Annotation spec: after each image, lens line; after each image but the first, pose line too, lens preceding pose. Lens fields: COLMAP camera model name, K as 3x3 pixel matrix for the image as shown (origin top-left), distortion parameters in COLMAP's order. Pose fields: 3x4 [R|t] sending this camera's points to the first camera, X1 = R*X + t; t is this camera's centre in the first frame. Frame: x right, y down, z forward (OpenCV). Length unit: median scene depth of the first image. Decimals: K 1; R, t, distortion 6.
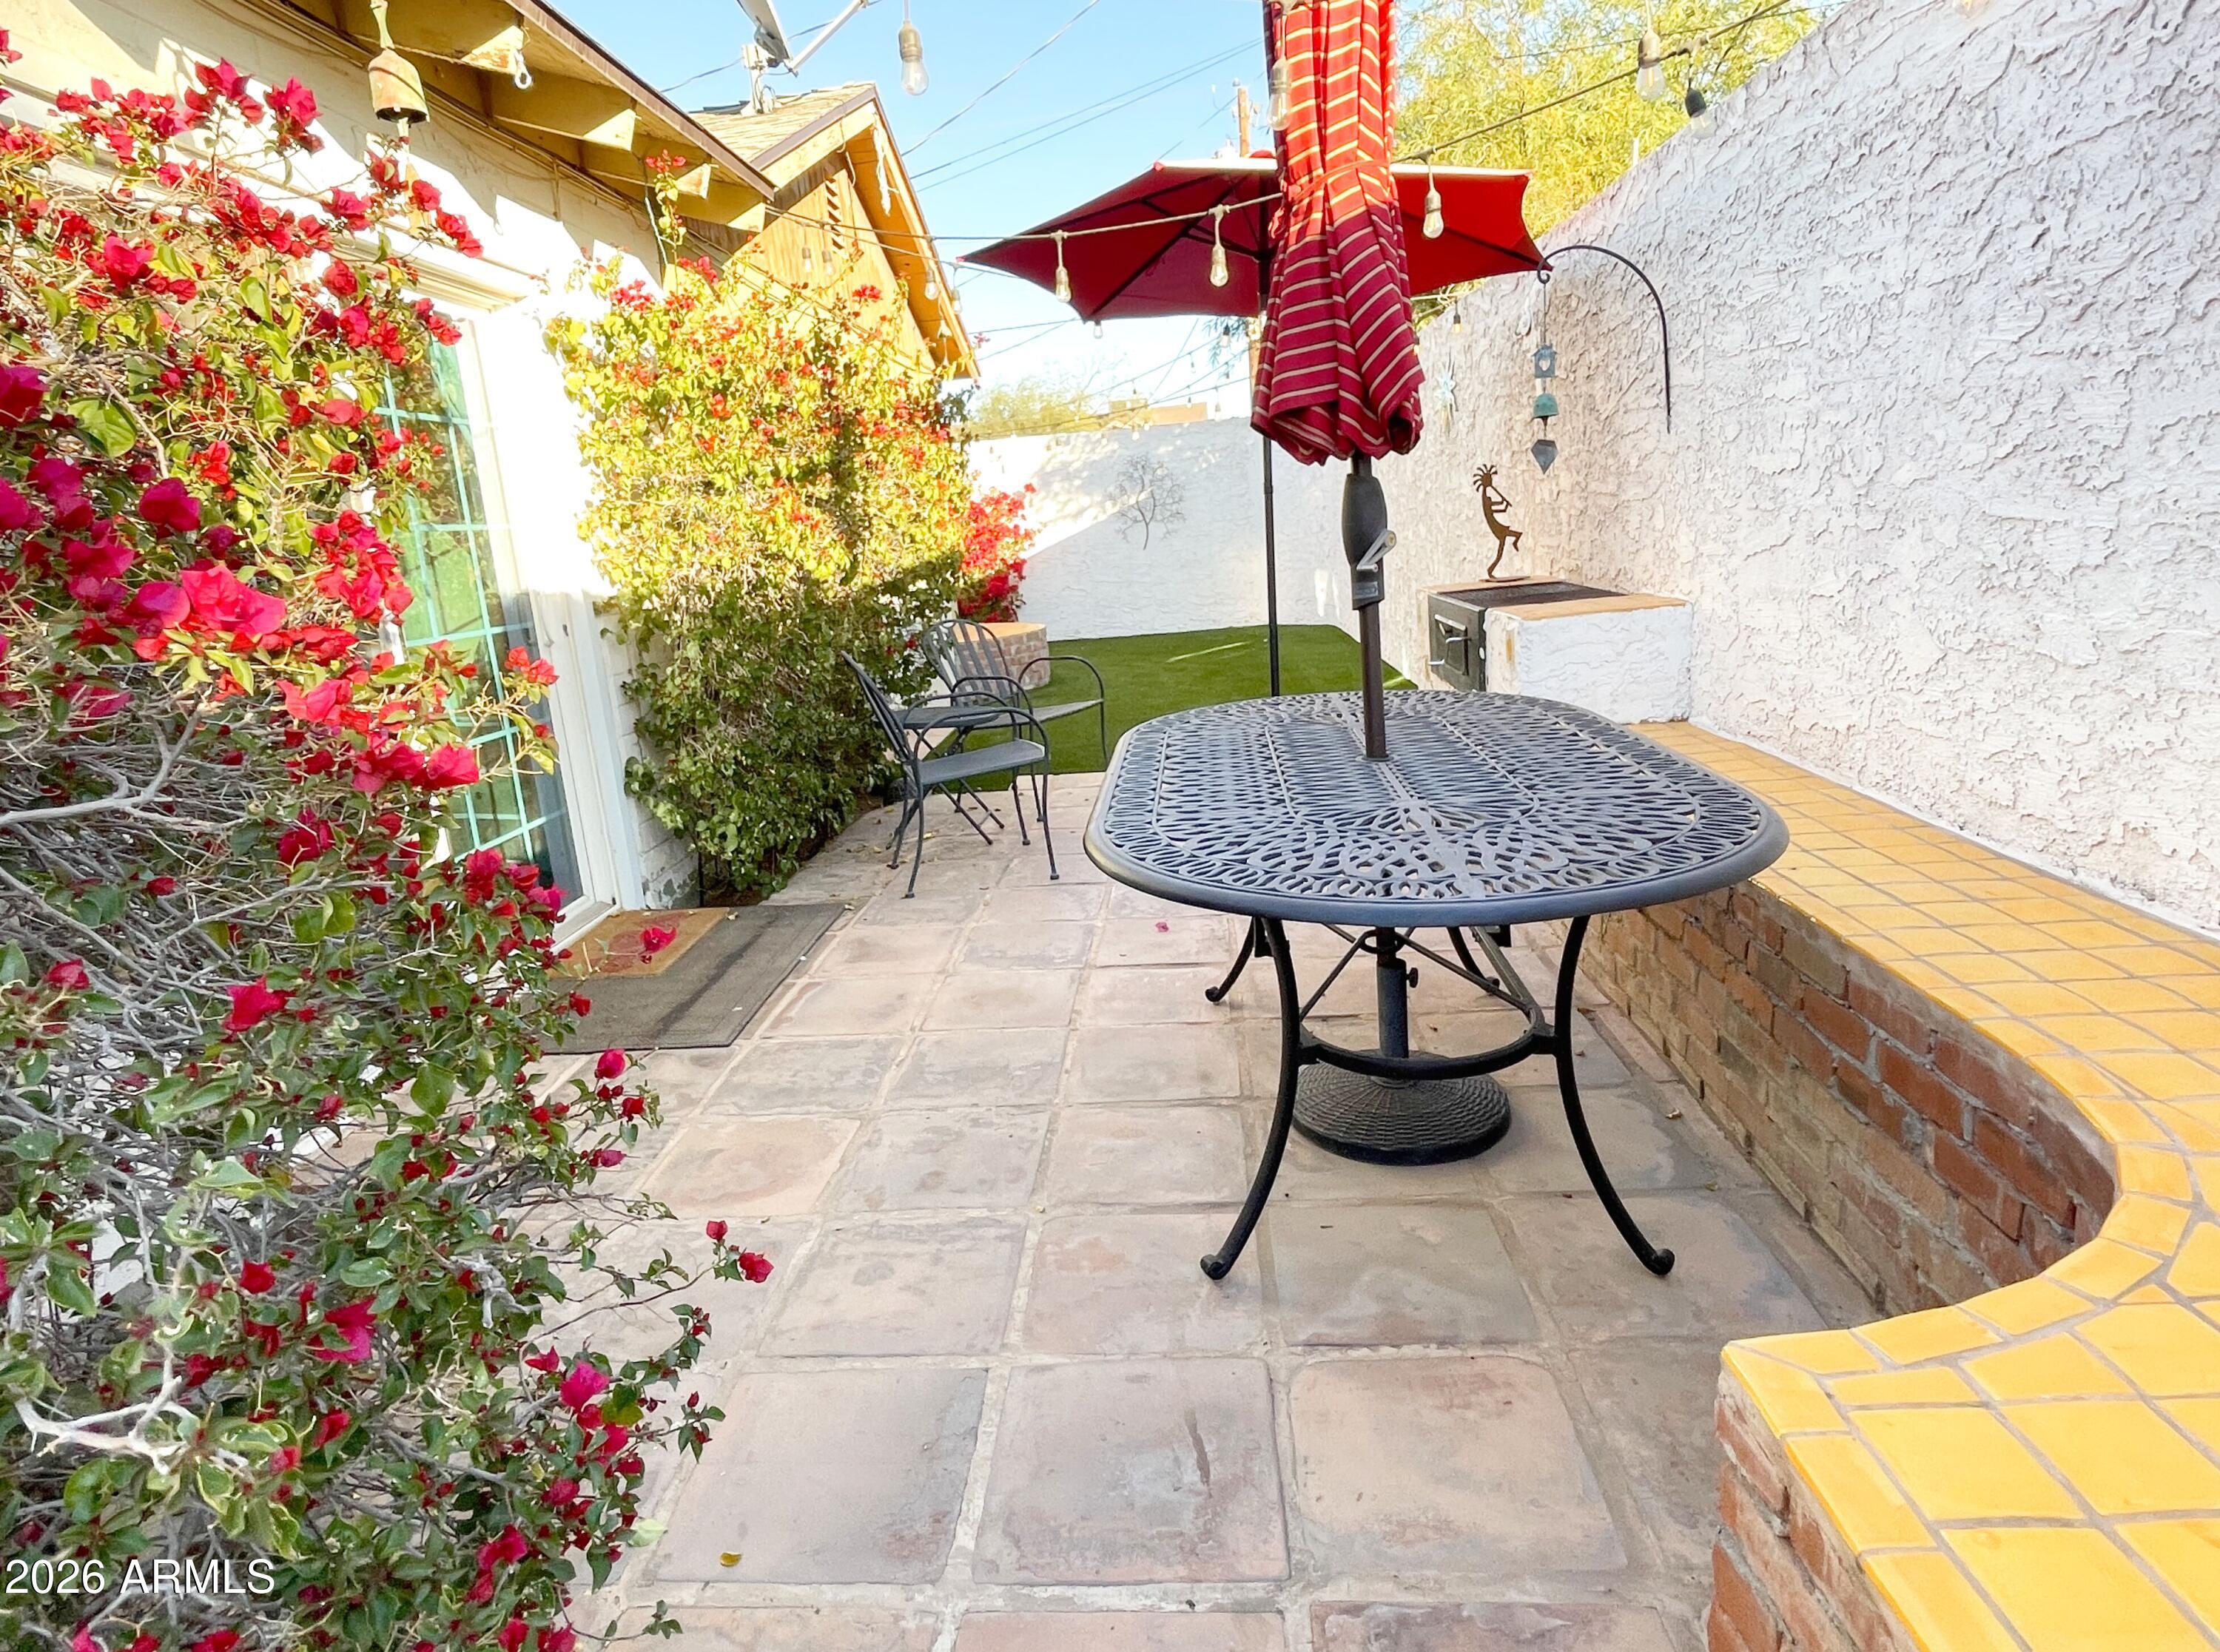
lens RADIAL K [[1213.7, 0, 1110.0], [0, 1213.7, 826.0], [0, 0, 1]] dist [-0.015808, 0.000188]
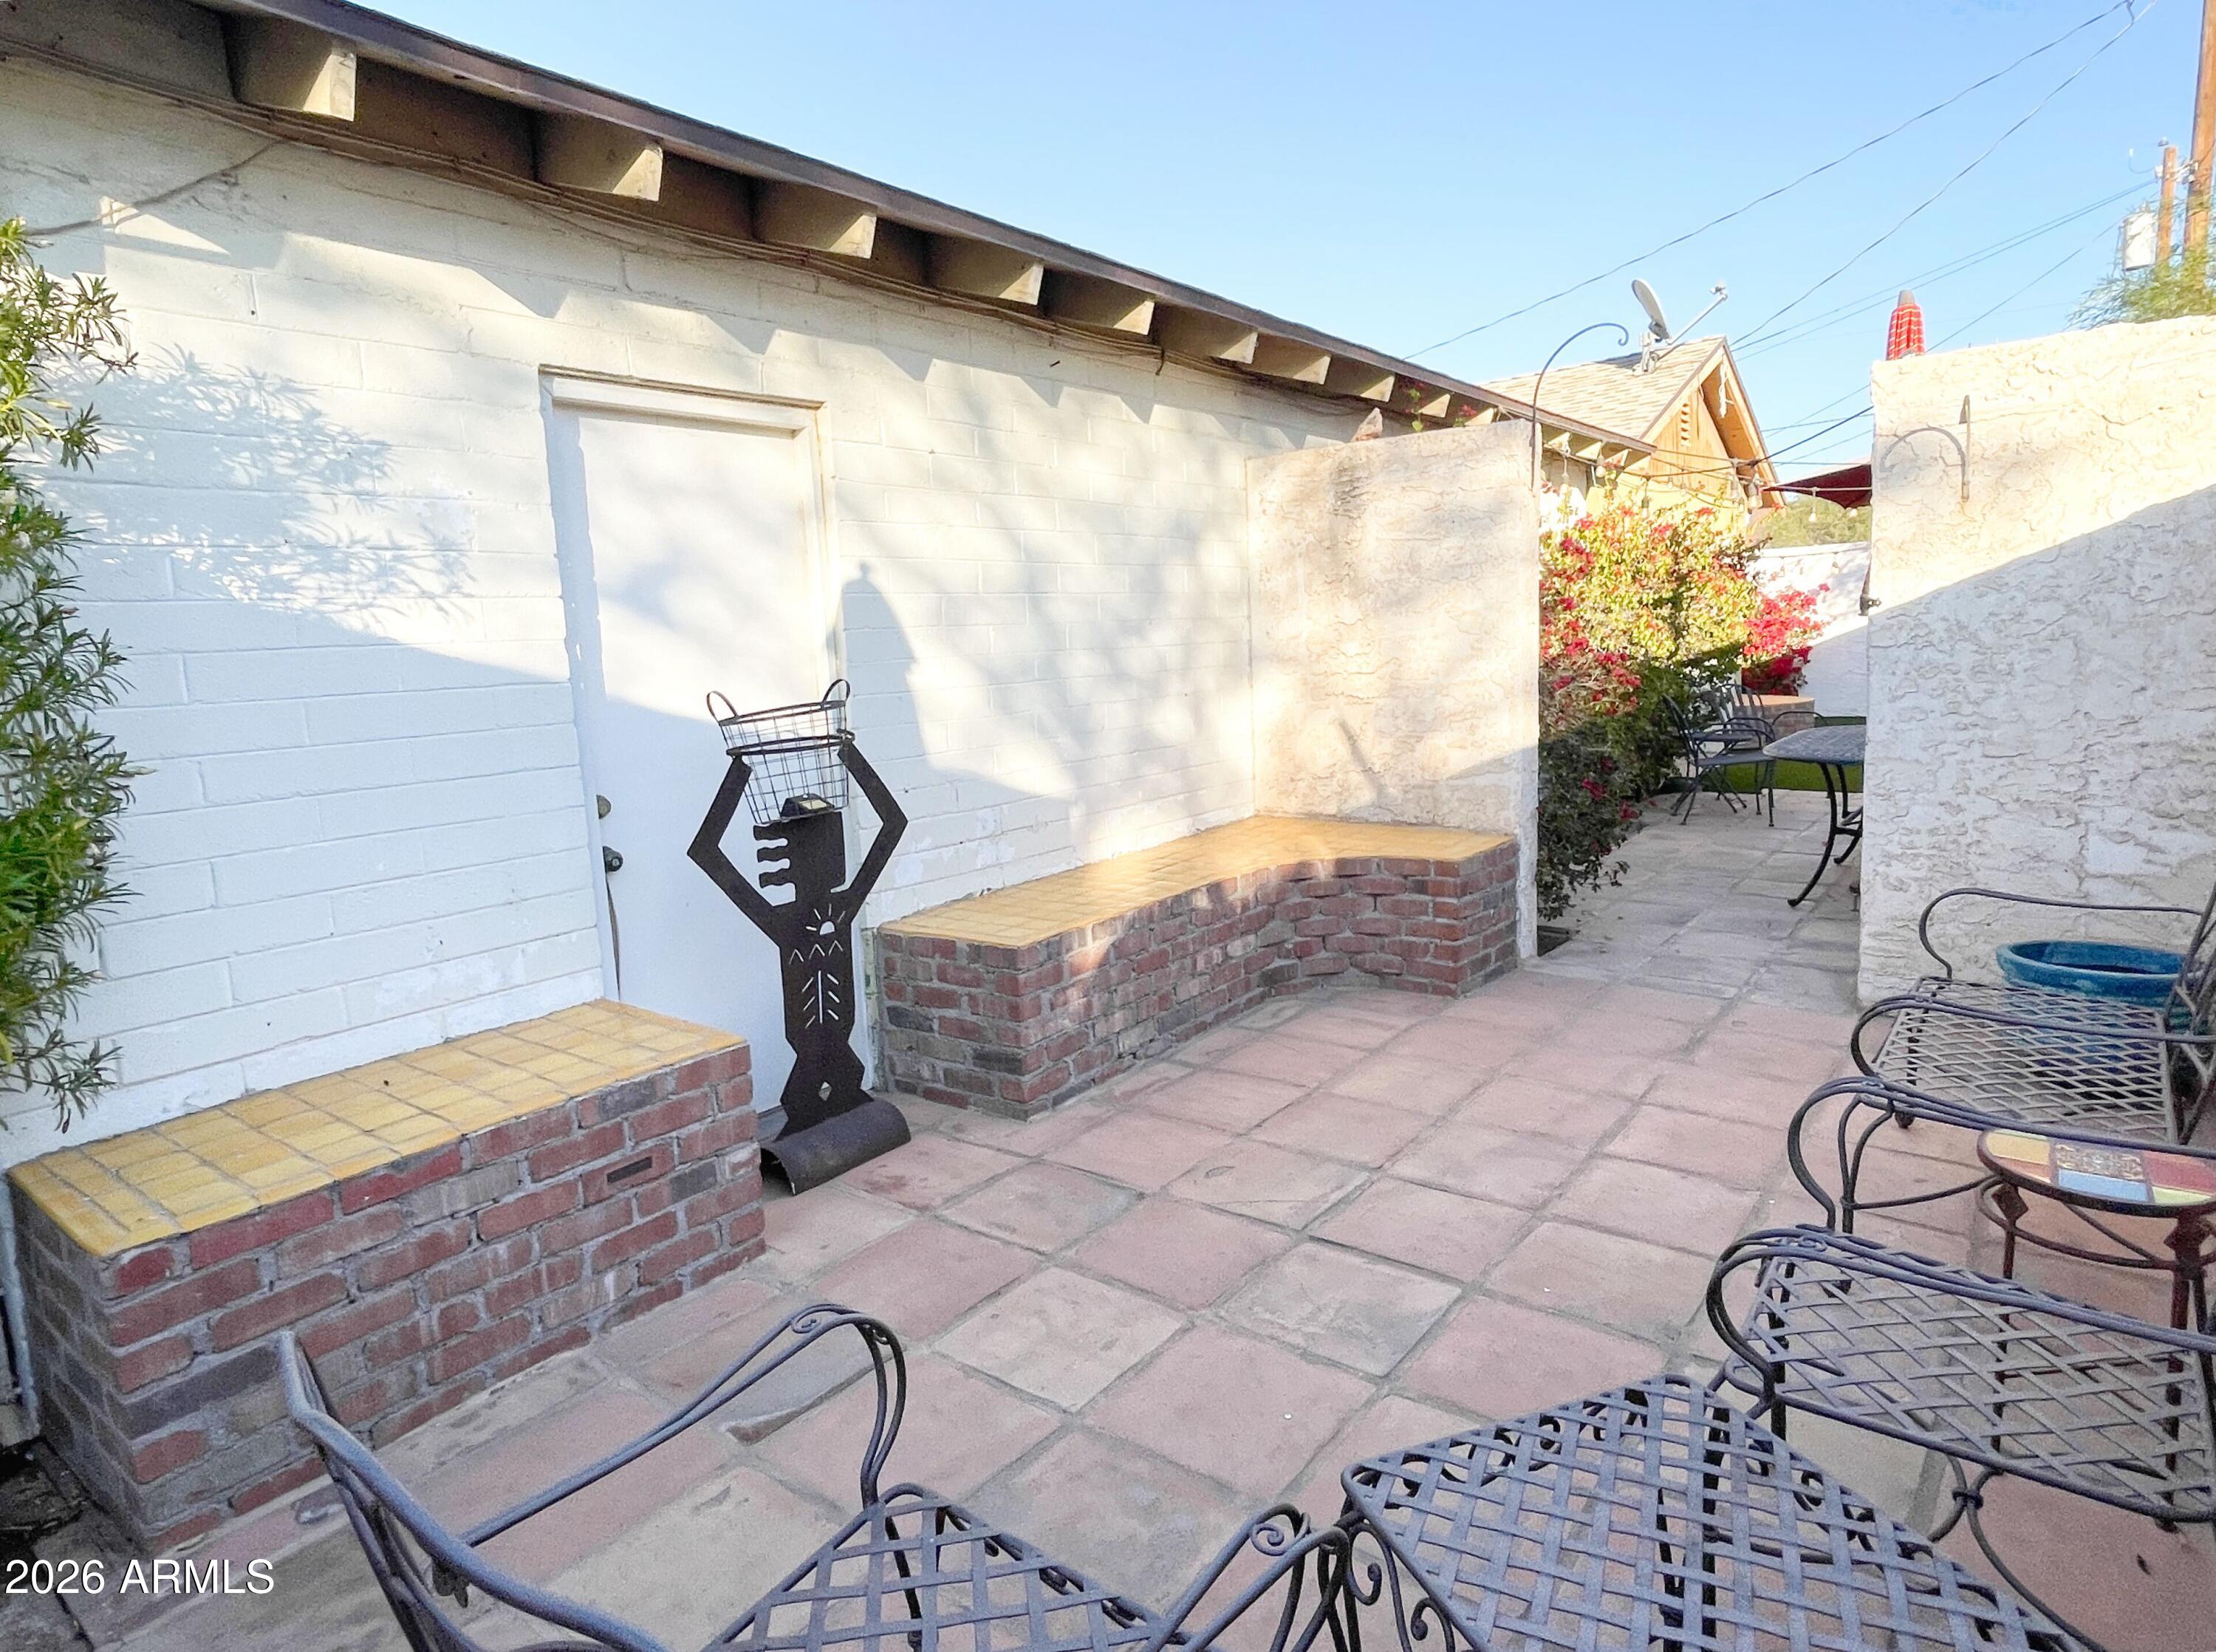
lens RADIAL K [[1211.5, 0, 1108.0], [0, 1211.5, 826.0], [0, 0, 1]] dist [-0.015808, 0.000188]
pose [[0.817630, 0.119326, -0.563243, 0.117498], [-0.151255, 0.988442, -0.010162, 0.156503], [0.555520, 0.093503, 0.826229, -0.762035]]
